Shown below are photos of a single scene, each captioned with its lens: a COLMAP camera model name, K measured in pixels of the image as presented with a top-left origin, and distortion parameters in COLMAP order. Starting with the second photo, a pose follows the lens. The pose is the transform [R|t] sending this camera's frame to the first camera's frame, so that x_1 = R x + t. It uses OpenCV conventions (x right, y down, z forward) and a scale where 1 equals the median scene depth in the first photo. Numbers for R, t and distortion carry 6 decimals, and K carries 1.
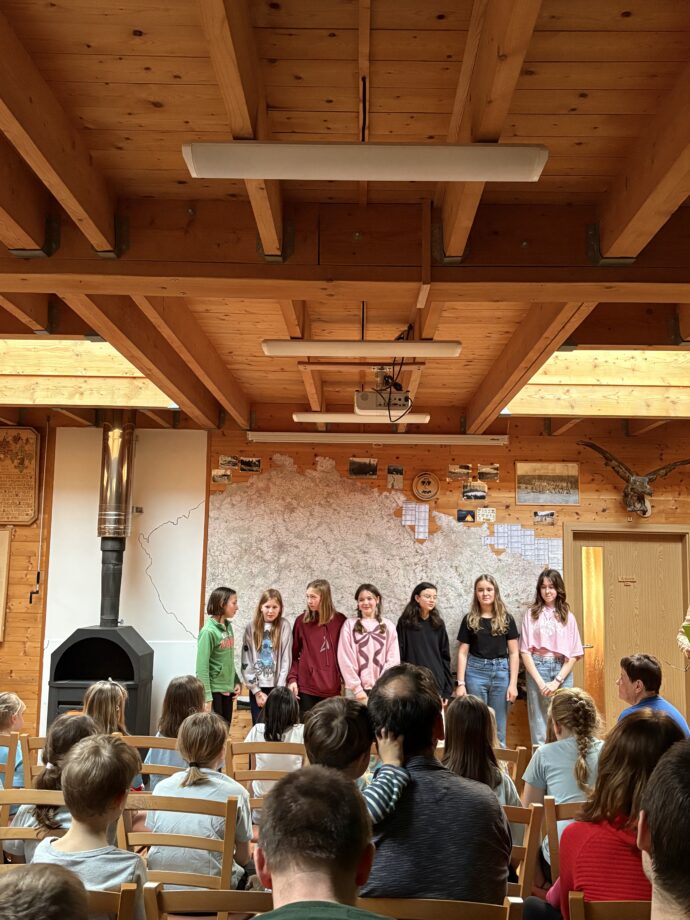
lens RADIAL K [[904.4, 0, 347.6], [0, 904.4, 462.4], [0, 0, 1]] dist [0.227551, -0.824880]
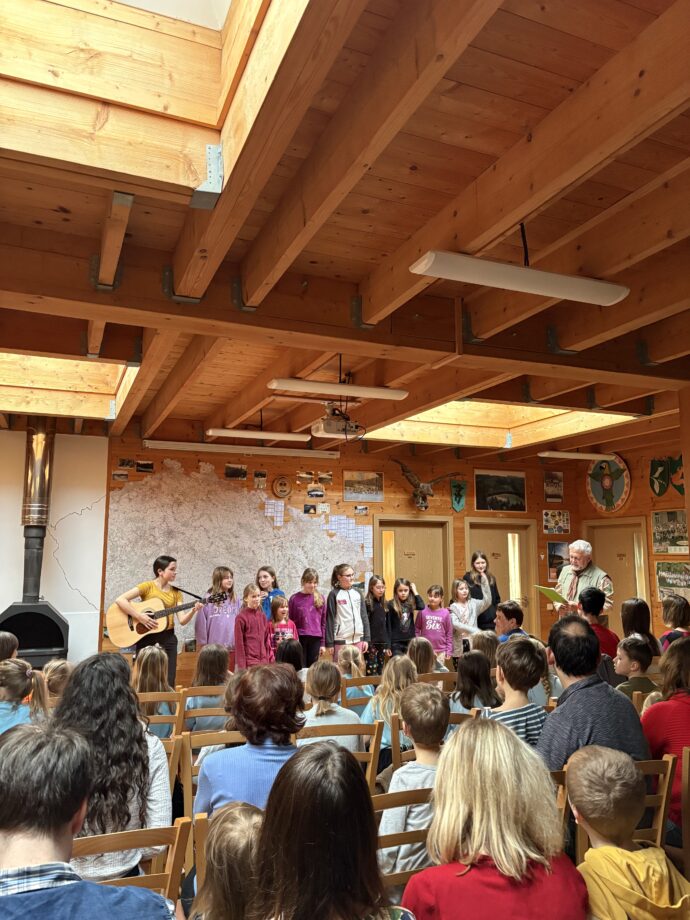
lens RADIAL K [[691.5, 0, 344.9], [0, 691.5, 462.4], [0, 0, 1]] dist [0.160455, -0.459987]
pose [[0.918644, 0.034321, 0.393594, -0.234627], [-0.033002, 0.999404, -0.010120, -0.002826], [-0.393706, -0.003693, 0.919229, 0.022101]]
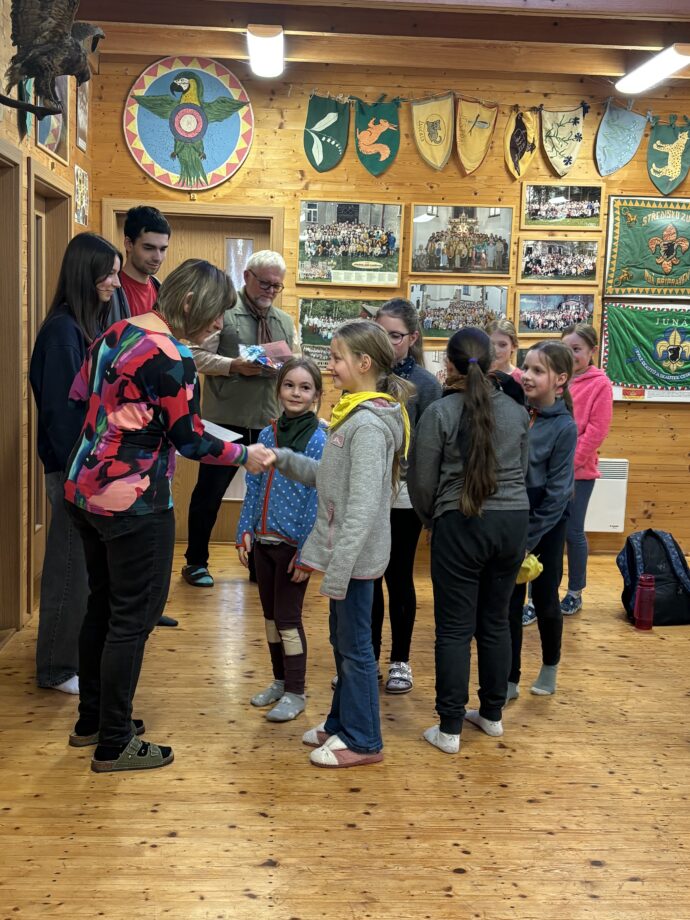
lens RADIAL K [[1132.4, 0, 332.2], [0, 1132.4, 466.1], [0, 0, 1]] dist [0.183075, -0.618987]
pose [[-0.058132, -0.149393, 0.987068, -0.299033], [-0.157049, 0.977797, 0.138741, 0.124465], [-0.985878, -0.146953, -0.080304, 0.850274]]
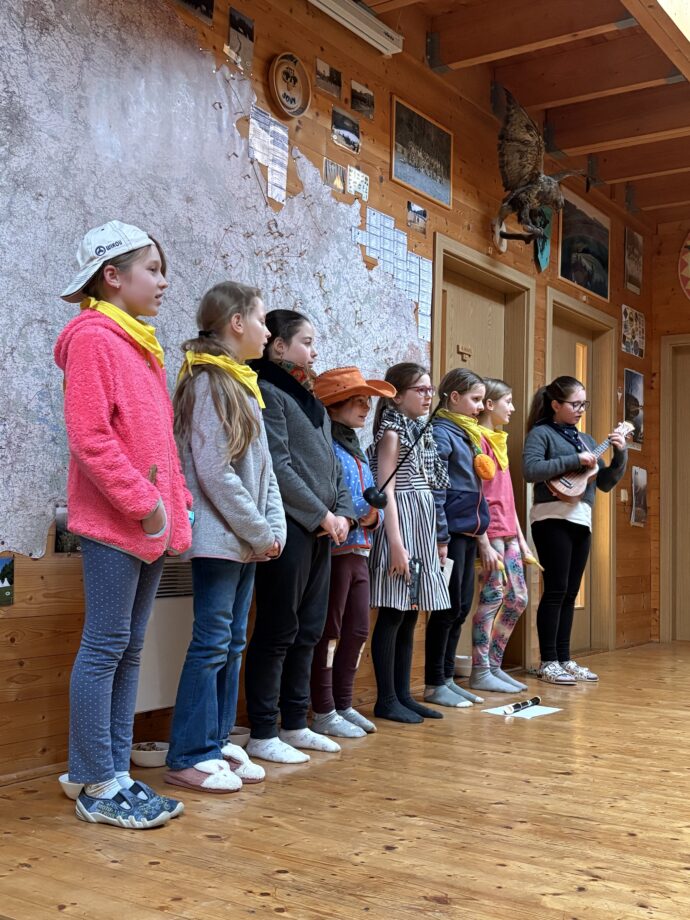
lens RADIAL K [[1067.8, 0, 344.3], [0, 1067.8, 468.8], [0, 0, 1]] dist [0.125017, -0.380150]
pose [[0.556416, 0.039011, 0.829988, -0.332549], [-0.111658, 0.993347, 0.028166, 0.196469], [-0.823367, -0.108347, 0.557070, 0.665770]]
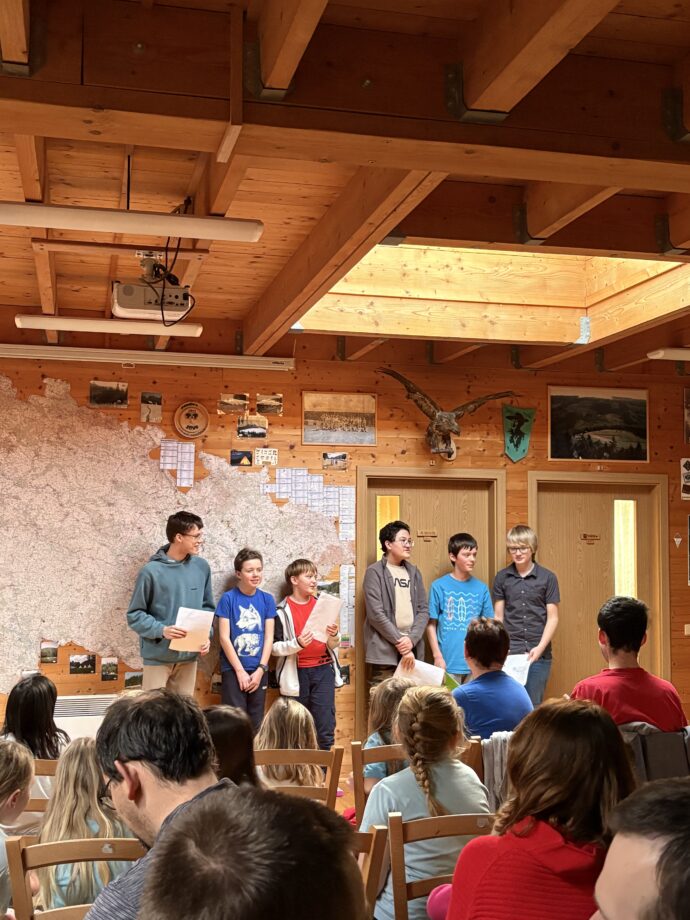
lens RADIAL K [[1078.8, 0, 338.1], [0, 1078.8, 463.5], [0, 0, 1]] dist [0.245562, -0.936156]
pose [[0.969087, 0.006029, 0.246645, -0.021603], [-0.020078, 0.998313, 0.054482, 0.010233], [-0.245900, -0.057750, 0.967573, 0.059058]]
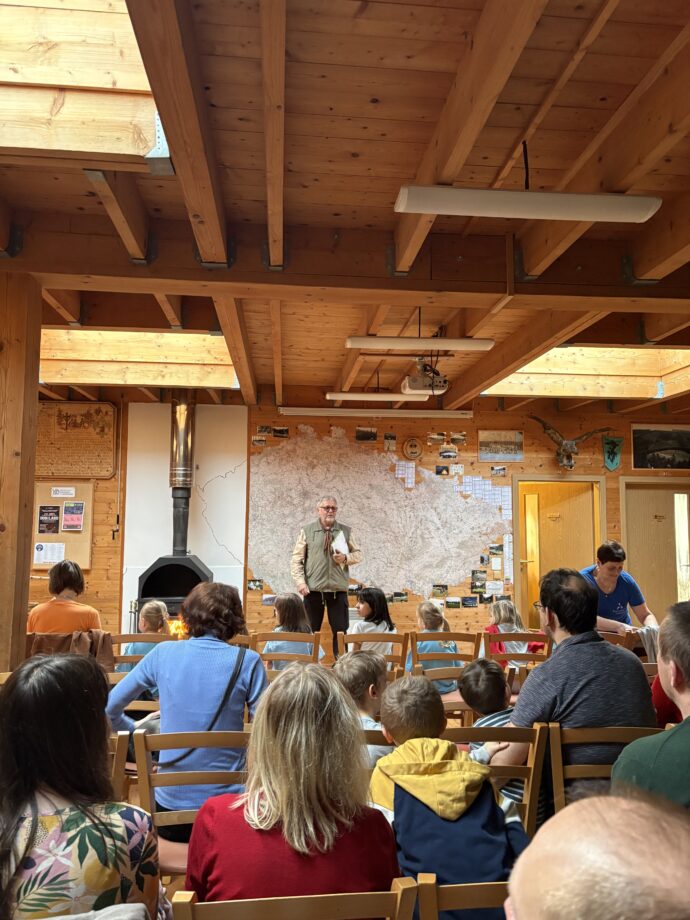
lens RADIAL K [[691.5, 0, 344.9], [0, 691.5, 462.4], [0, 0, 1]] dist [0.160455, -0.459987]
pose [[0.994353, -0.003462, 0.106070, -0.123359], [-0.000912, 0.999152, 0.041162, 0.004650], [-0.106122, -0.041026, 0.993506, -0.008328]]
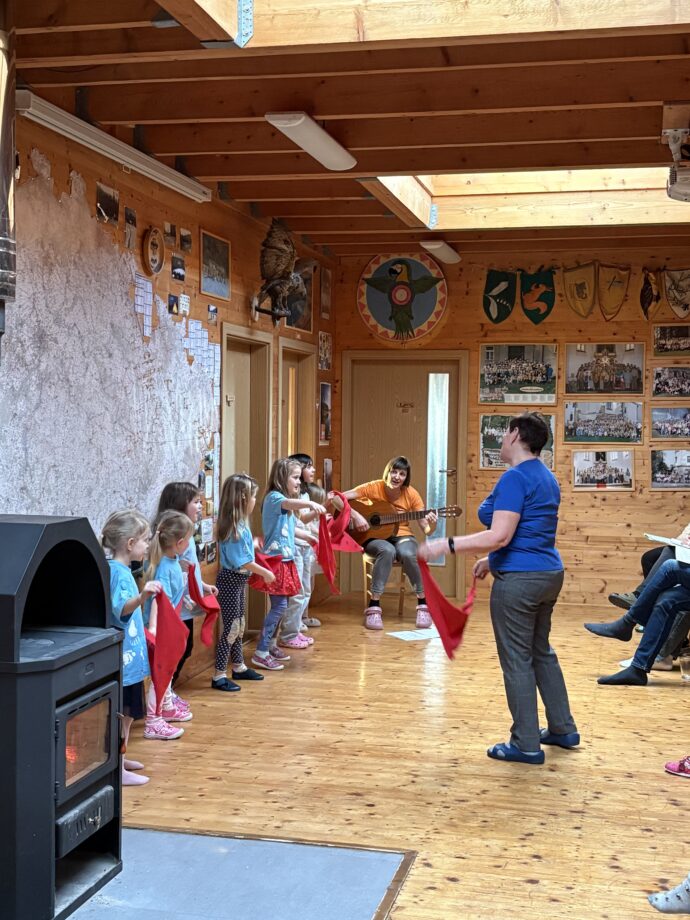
lens RADIAL K [[1228.3, 0, 341.0], [0, 1228.3, 473.4], [0, 0, 1]] dist [0.234994, -0.827206]
pose [[0.215920, -0.062857, 0.974386, -0.724006], [-0.128885, 0.987359, 0.092254, 0.081693], [-0.967867, -0.145503, 0.205090, 0.684515]]
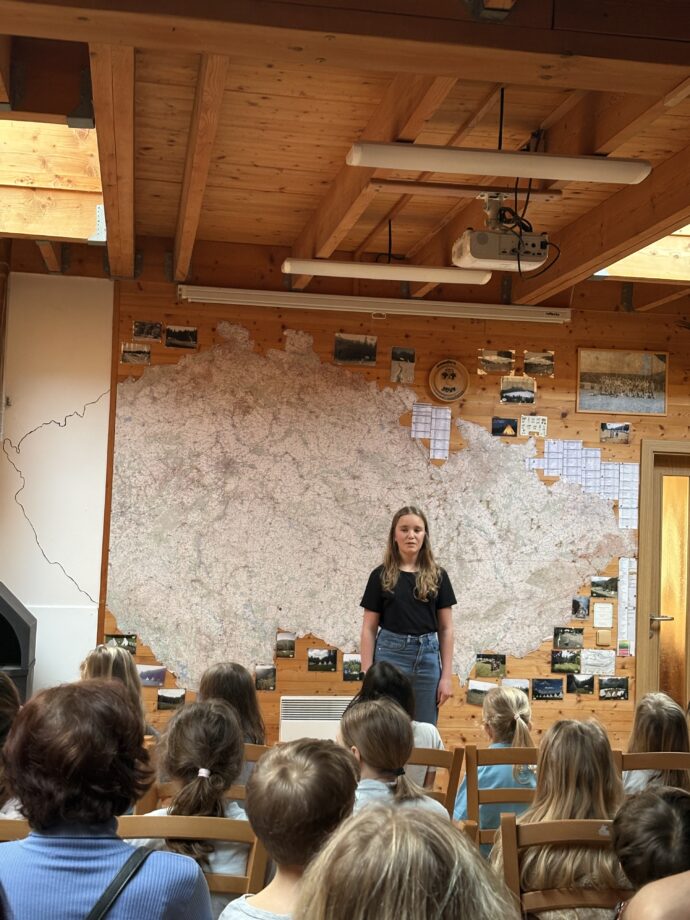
lens RADIAL K [[1387.3, 0, 344.9], [0, 1387.3, 461.5], [0, 0, 1]] dist [0.250759, -0.909578]
pose [[0.986248, 0.025945, 0.163224, -0.154341], [-0.039148, 0.996169, 0.078202, 0.008522], [-0.160570, -0.083517, 0.983485, 0.002737]]
